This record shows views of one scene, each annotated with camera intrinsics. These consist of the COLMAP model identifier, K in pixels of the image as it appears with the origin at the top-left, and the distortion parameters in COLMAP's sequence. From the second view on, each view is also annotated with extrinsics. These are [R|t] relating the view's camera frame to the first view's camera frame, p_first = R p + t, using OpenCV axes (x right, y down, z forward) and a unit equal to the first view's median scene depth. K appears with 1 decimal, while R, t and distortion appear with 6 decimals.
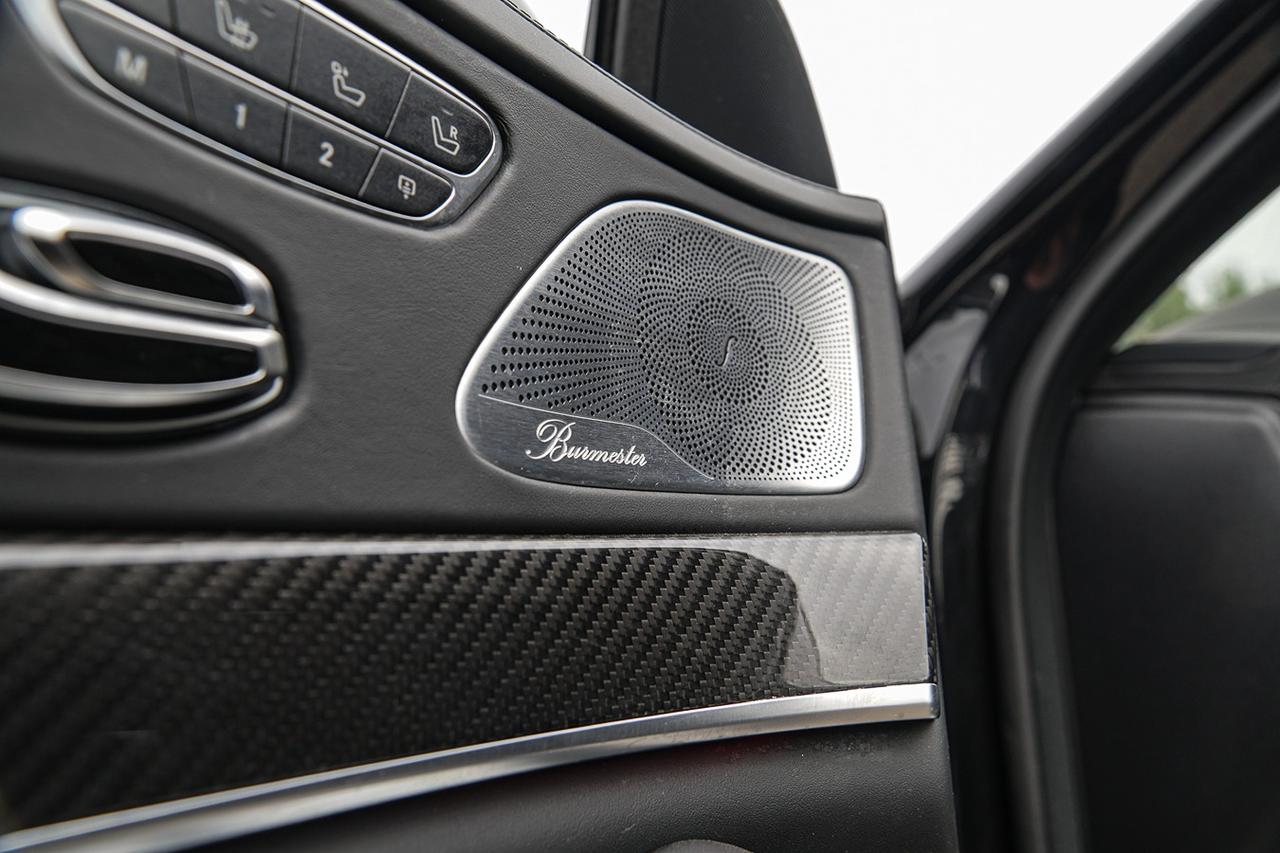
lens RADIAL K [[1002.0, 0, 640.0], [0, 1002.0, 426.5], [0, 0, 1]] dist [-0.149936, 0.114926]
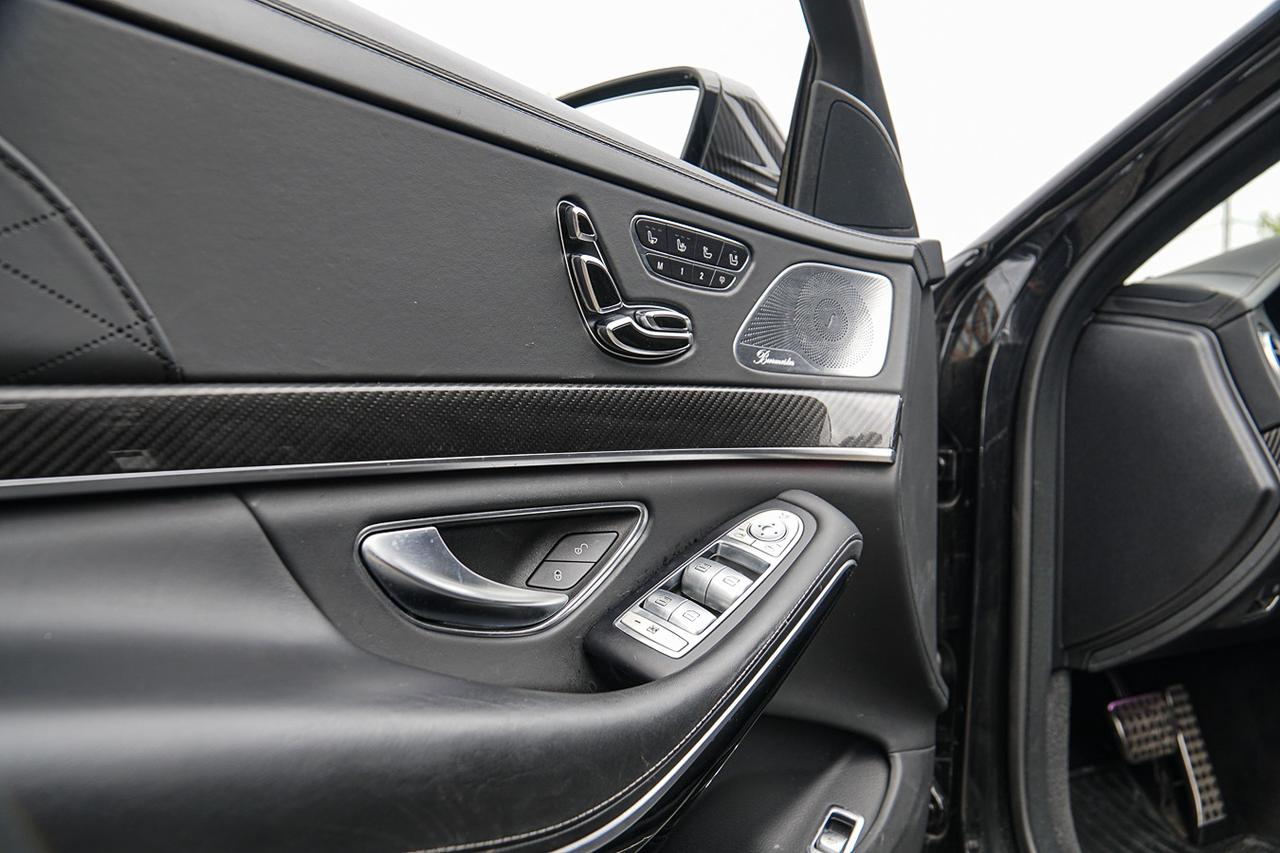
lens RADIAL K [[1002.0, 0, 640.0], [0, 1002.0, 426.5], [0, 0, 1]] dist [-0.149936, 0.114926]
pose [[0.979172, 0.076499, -0.188070, 0.144448], [-0.042380, 0.982907, 0.179158, -0.324698], [0.198560, -0.167456, 0.965677, -2.168282]]
